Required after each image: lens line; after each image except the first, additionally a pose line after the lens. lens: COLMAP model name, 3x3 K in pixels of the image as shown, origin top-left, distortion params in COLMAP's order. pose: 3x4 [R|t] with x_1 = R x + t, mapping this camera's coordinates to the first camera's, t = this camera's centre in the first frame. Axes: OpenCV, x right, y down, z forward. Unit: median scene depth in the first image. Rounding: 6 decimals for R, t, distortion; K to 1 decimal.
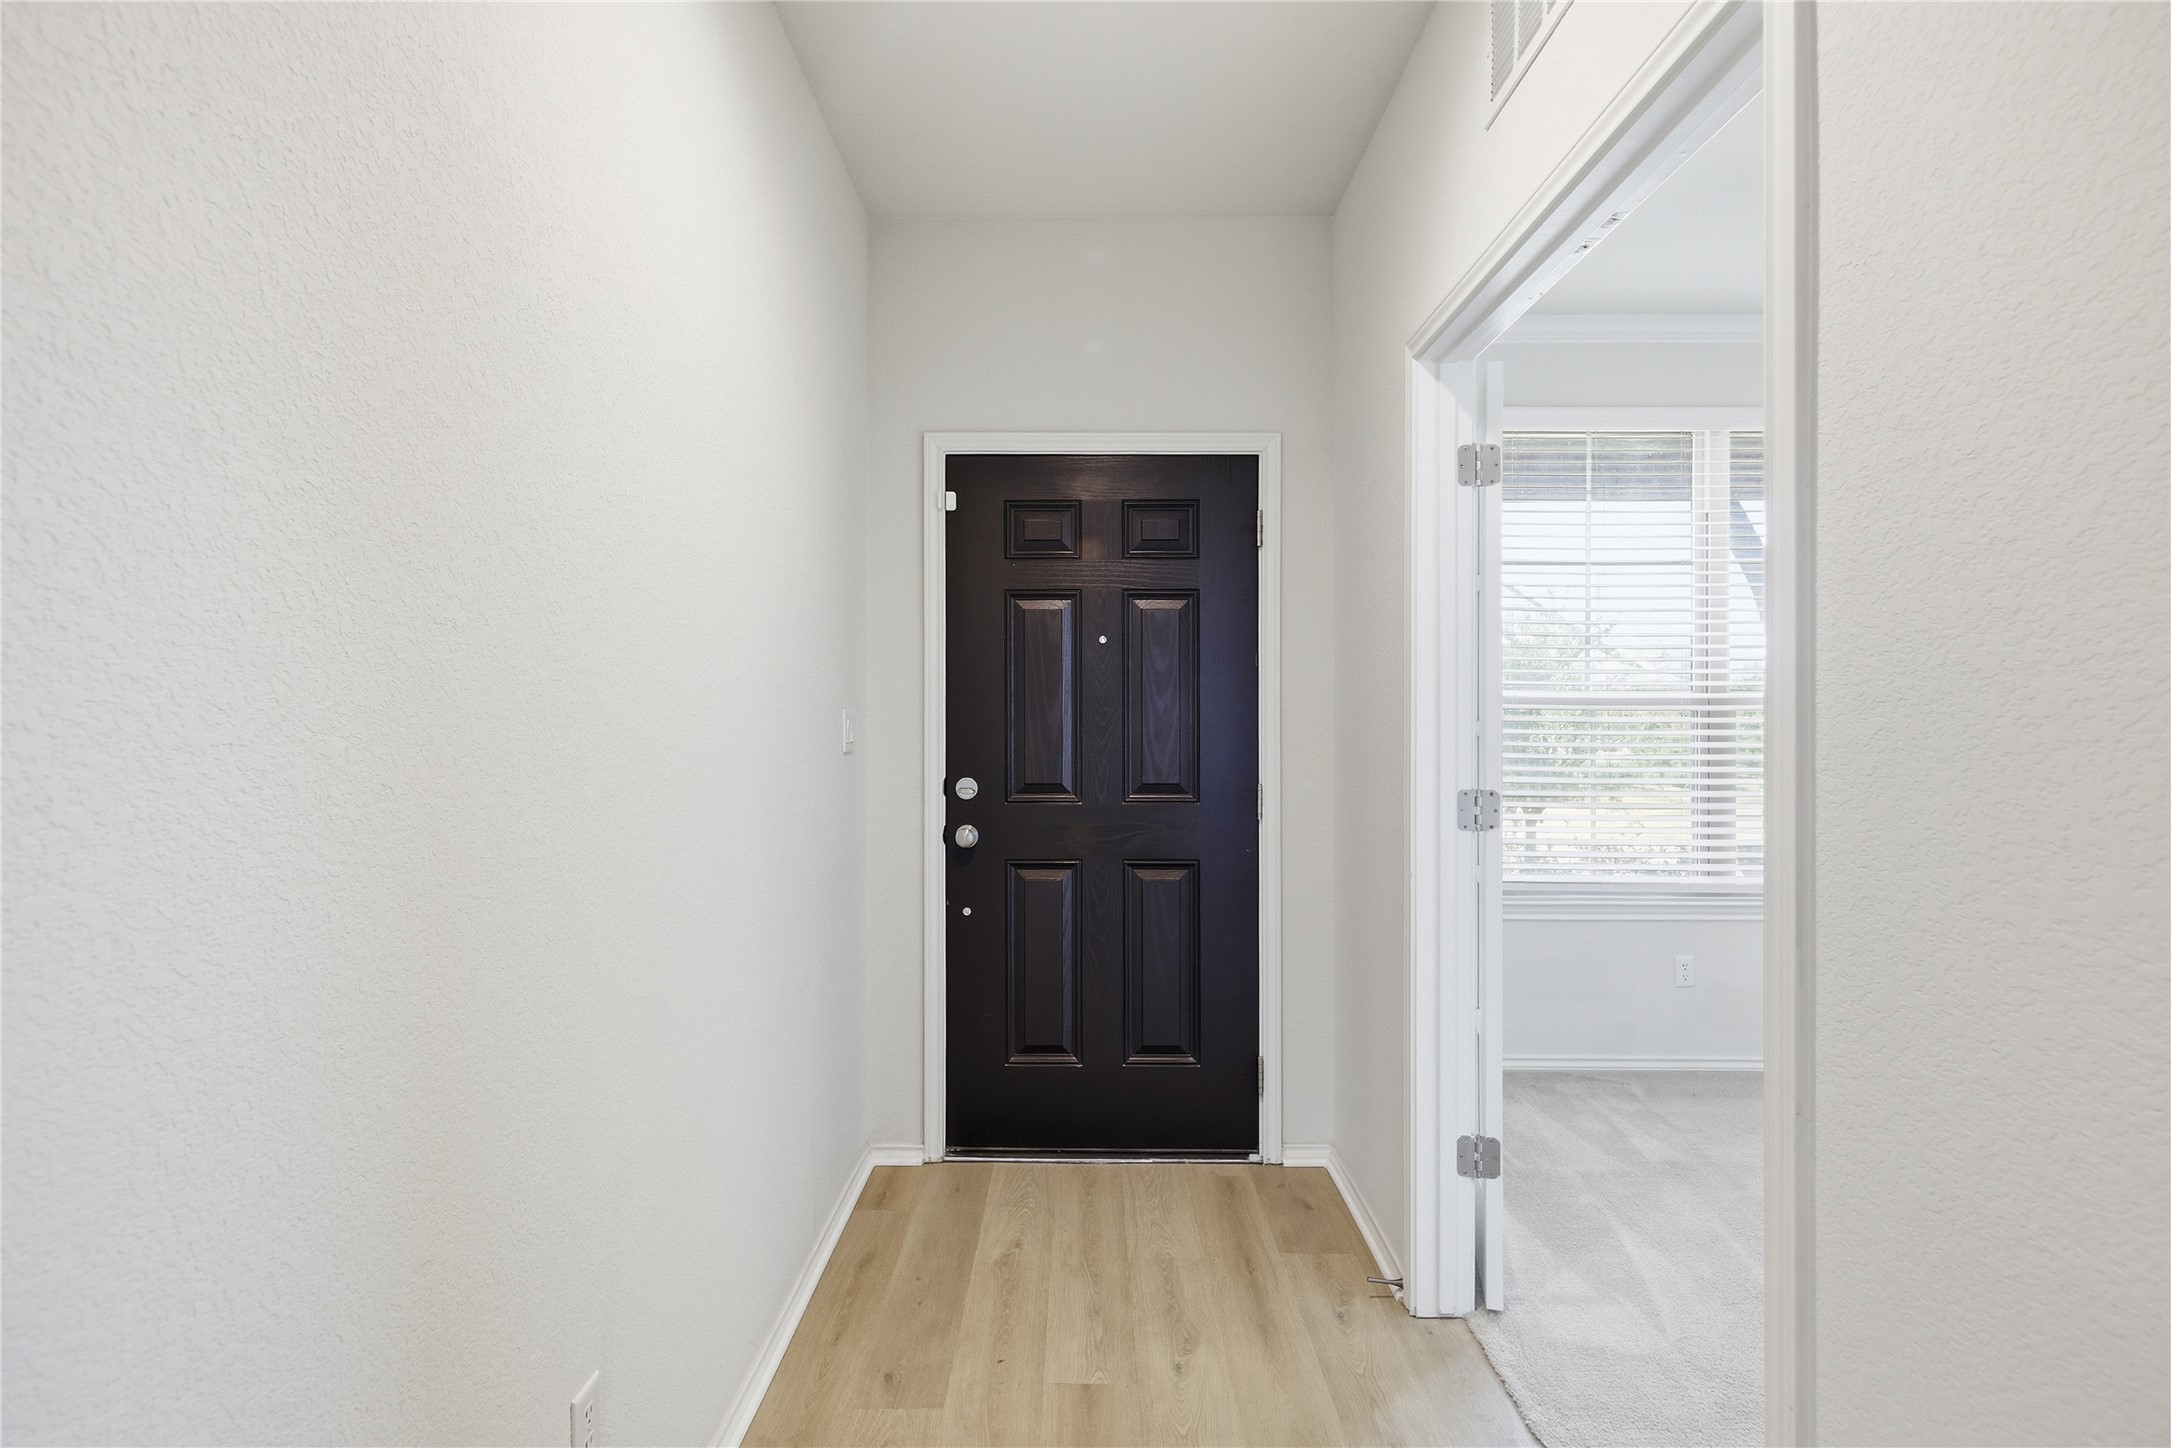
lens RADIAL K [[1130.8, 0, 1084.6], [0, 1130.8, 714.6], [0, 0, 1]] dist [0.000693, 0.000124]
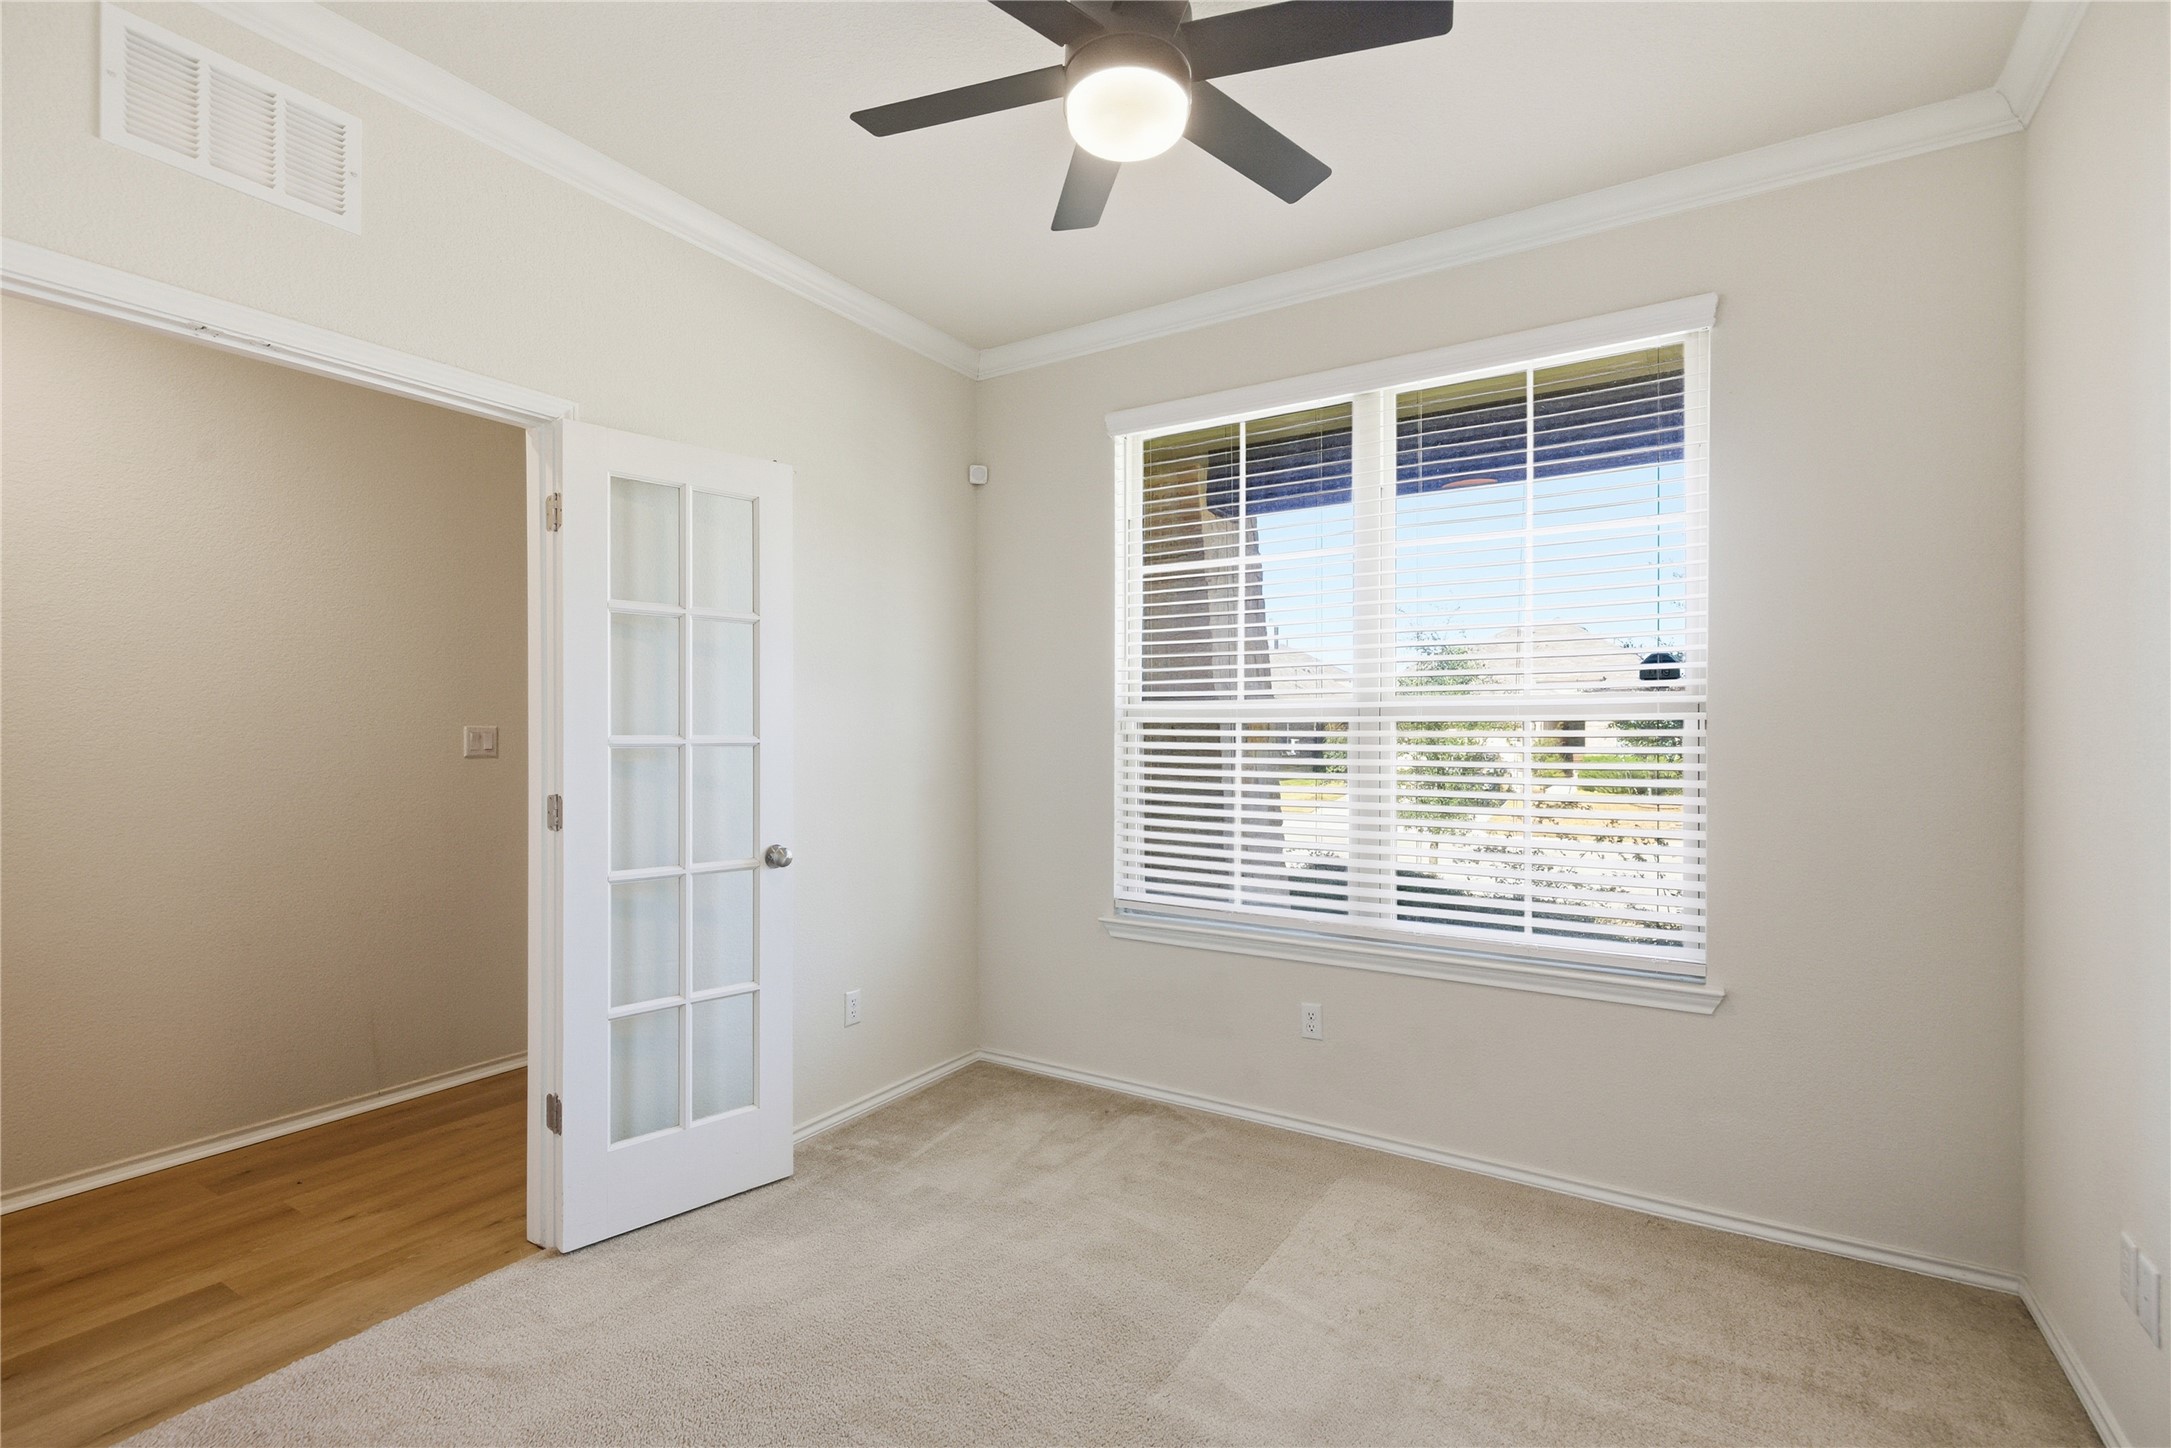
lens RADIAL K [[997.9, 0, 1085.3], [0, 997.9, 727.1], [0, 0, 1]] dist [-0.002479, -0.000556]
pose [[0.852911, -0.002819, -0.522048, 1.196304], [-0.000610, 0.999979, -0.006396, 0.007247], [0.522056, 0.005773, 0.852892, 0.378197]]
